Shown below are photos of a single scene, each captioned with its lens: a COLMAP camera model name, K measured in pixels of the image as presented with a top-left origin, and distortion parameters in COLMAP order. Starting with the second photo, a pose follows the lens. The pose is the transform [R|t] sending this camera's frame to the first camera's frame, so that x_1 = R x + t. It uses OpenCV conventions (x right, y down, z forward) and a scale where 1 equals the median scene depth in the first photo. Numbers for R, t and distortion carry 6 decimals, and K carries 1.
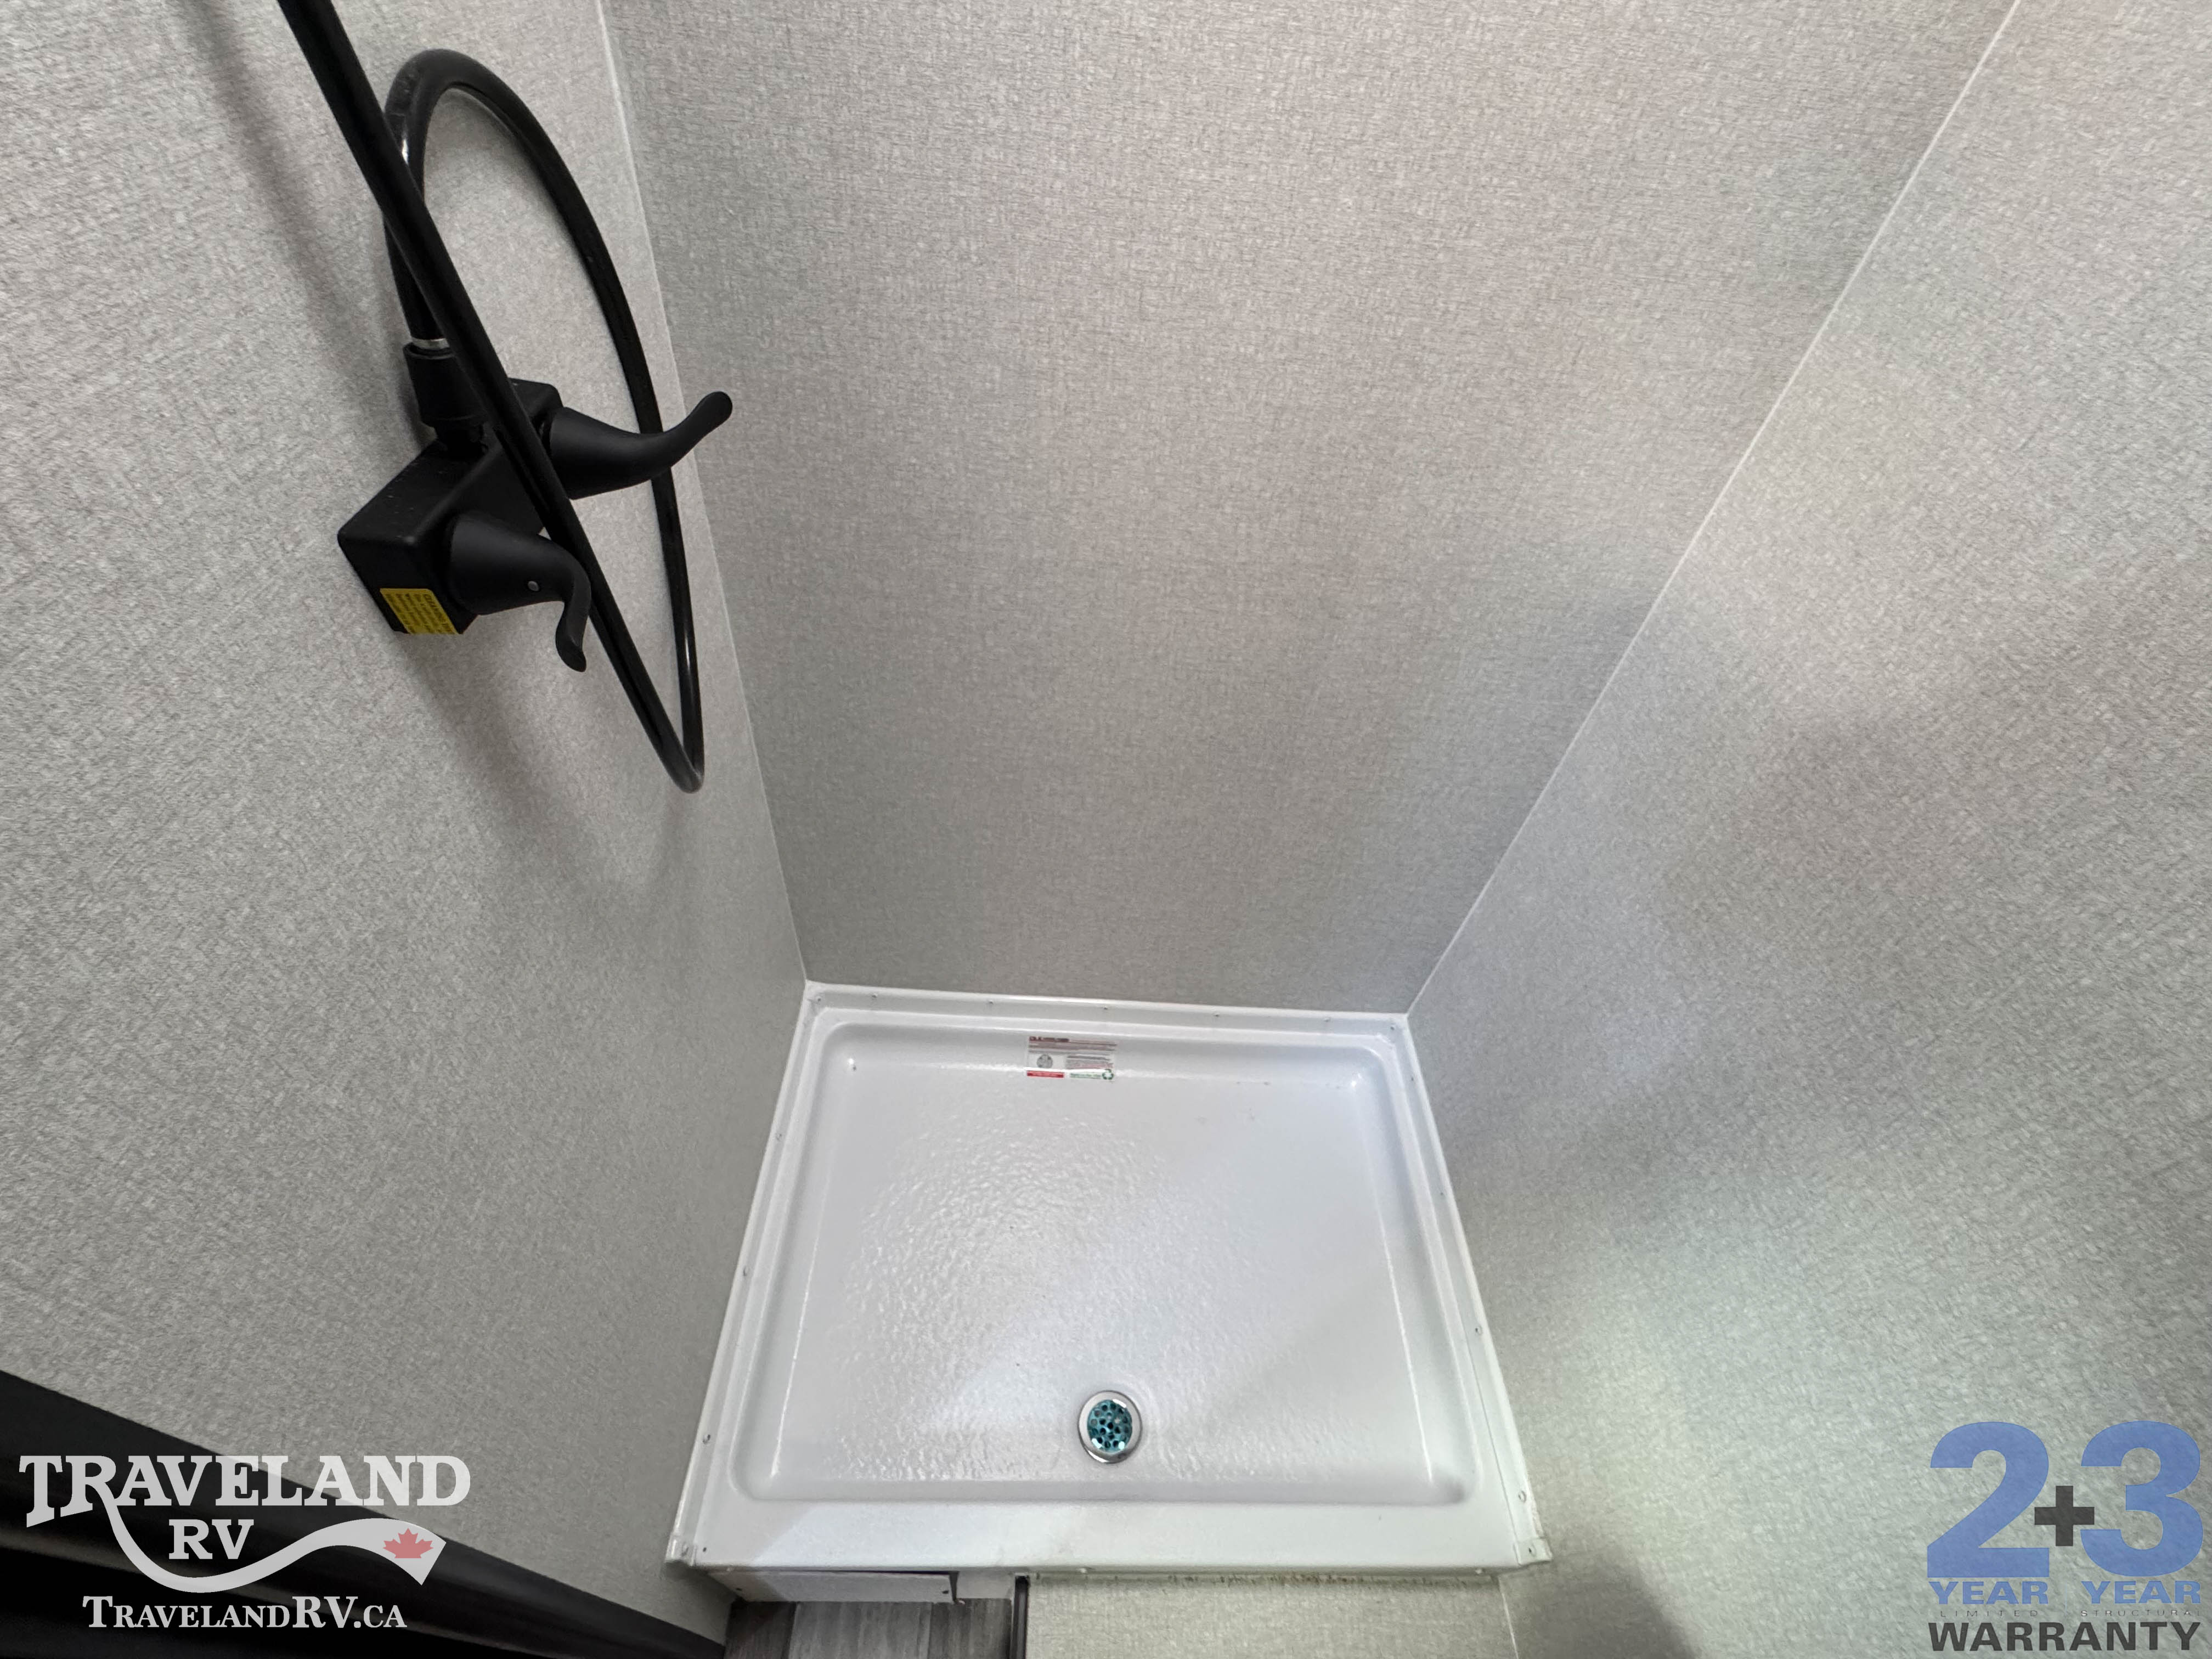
lens RADIAL K [[960.5, 0, 1106.0], [0, 960.5, 829.5], [0, 0, 1]] dist [-0.003476, -0.000237]
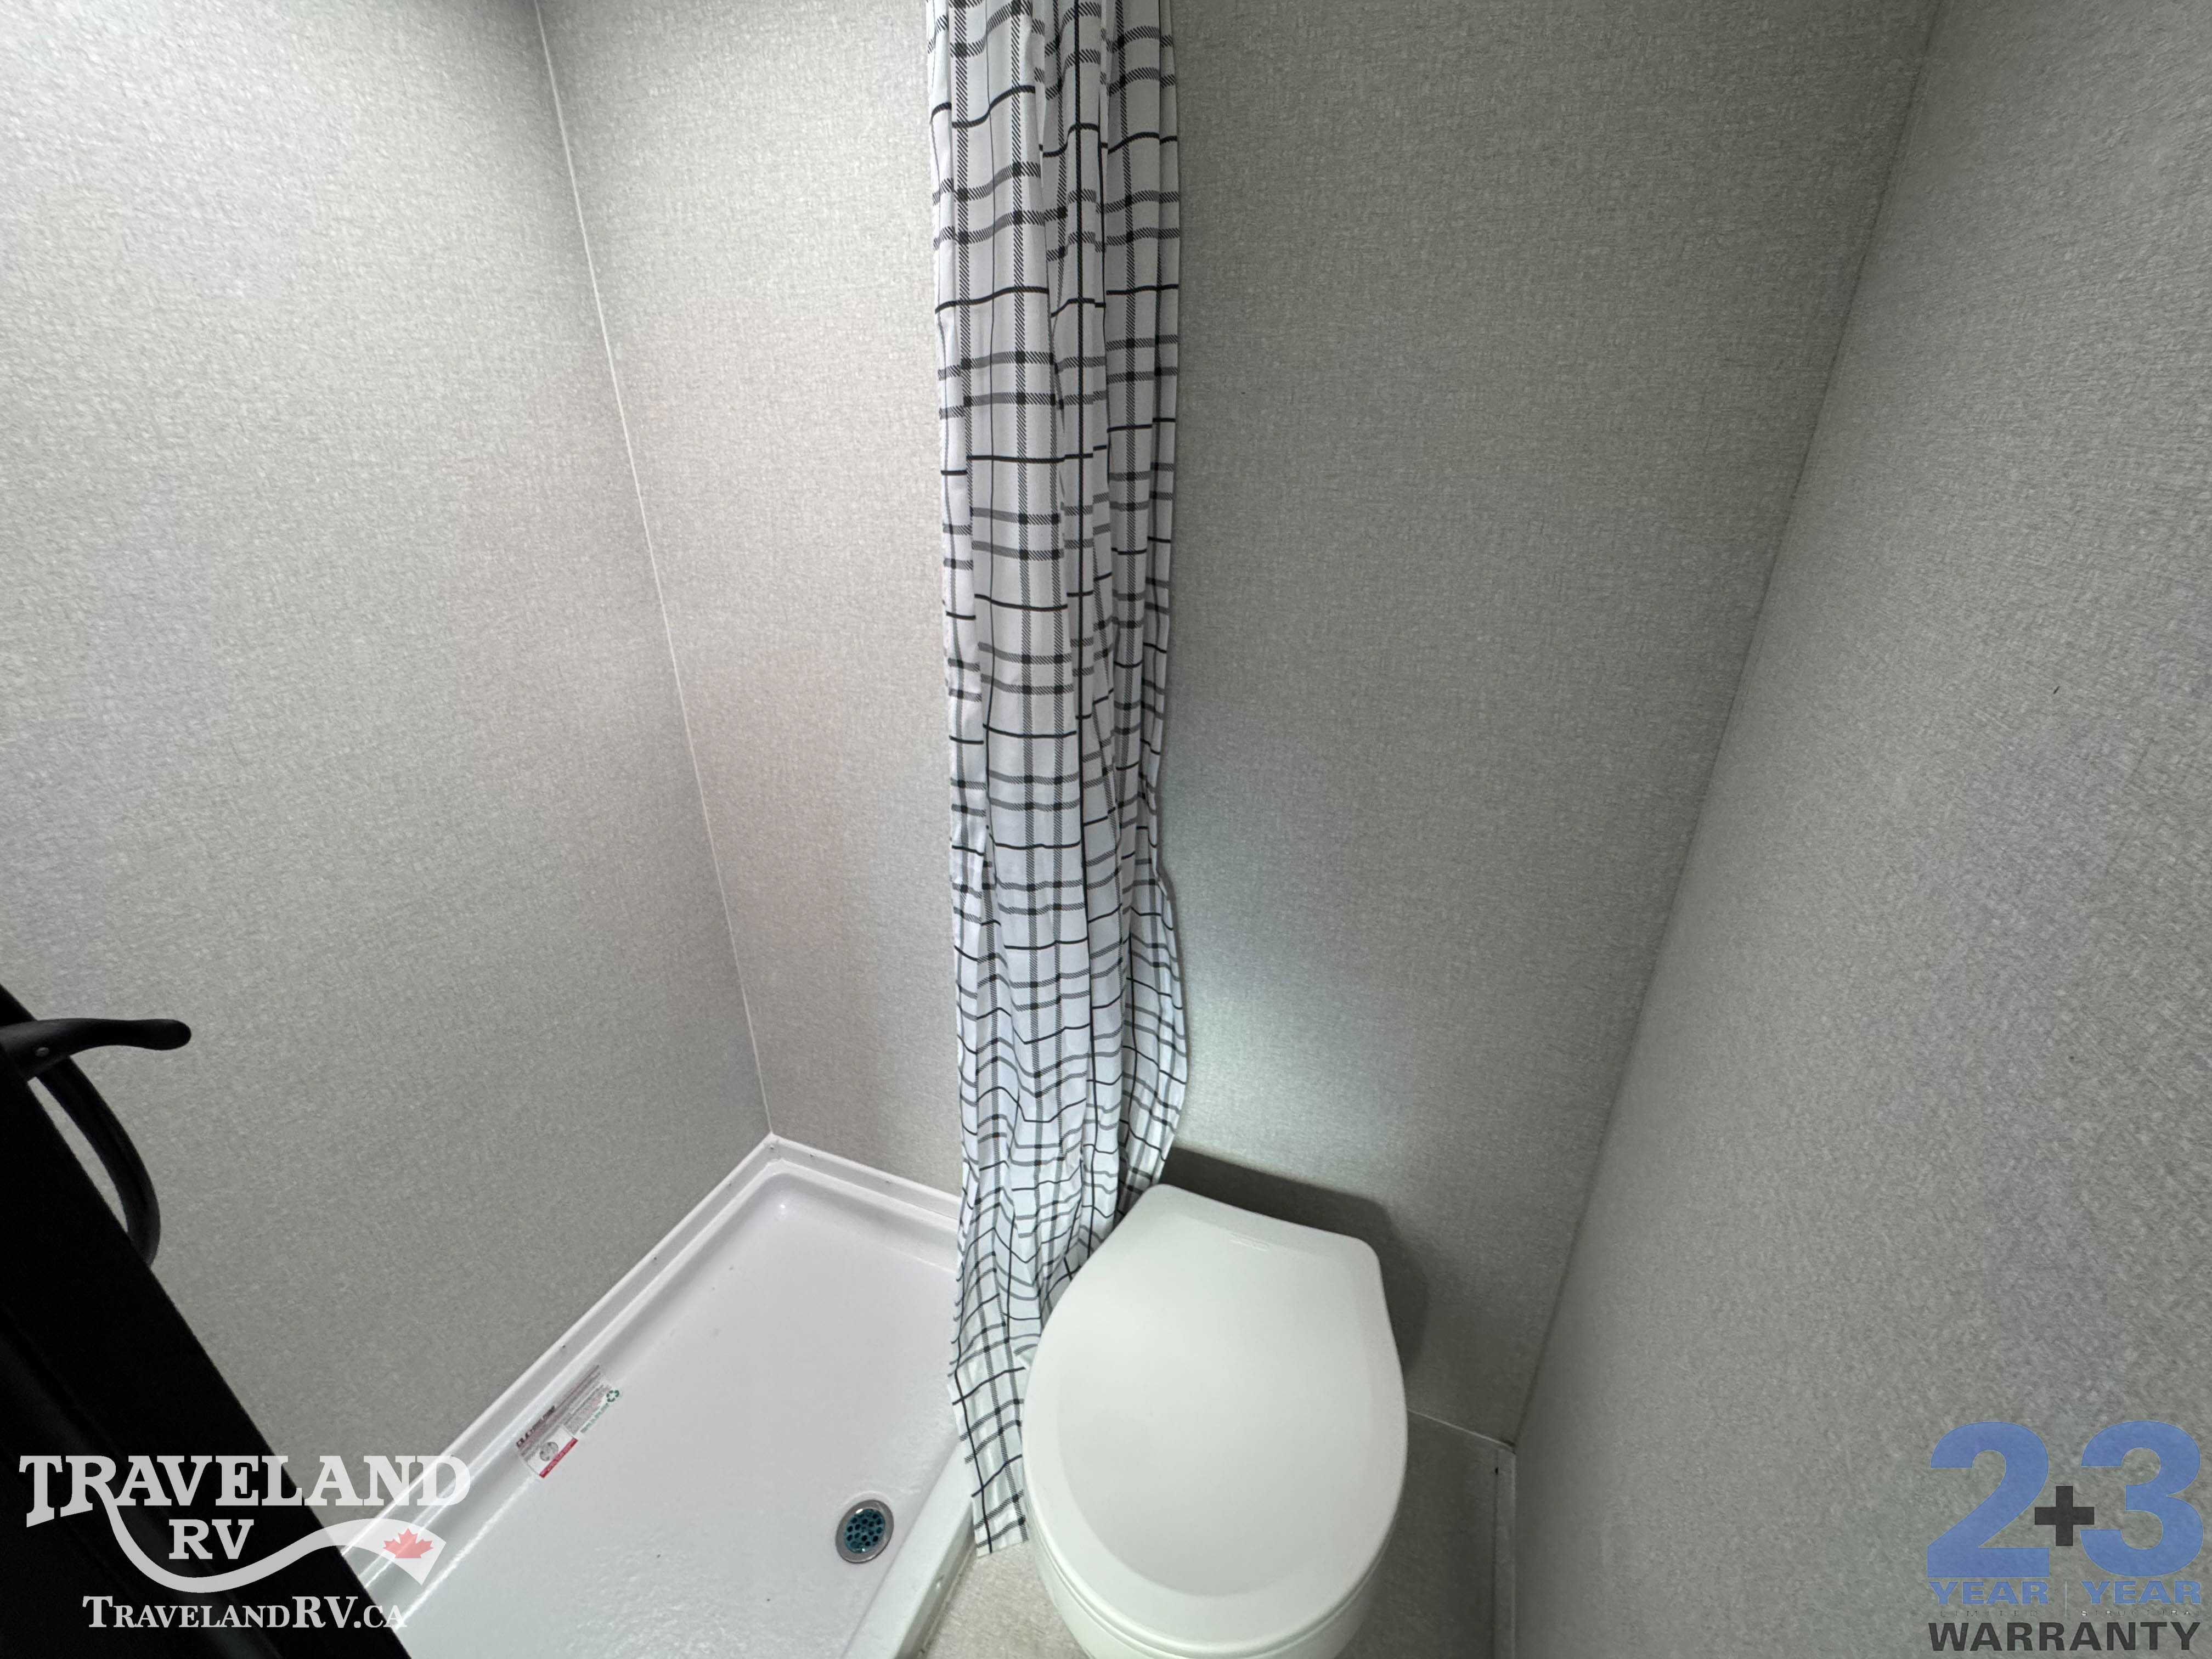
lens RADIAL K [[885.2, 0, 1106.0], [0, 885.2, 829.5], [0, 0, 1]] dist [-0.004737, 0.000292]
pose [[0.382638, -0.478726, 0.790196, -0.450514], [0.698837, 0.709419, 0.091390, 0.202962], [-0.604330, 0.517249, 0.606002, -0.325741]]
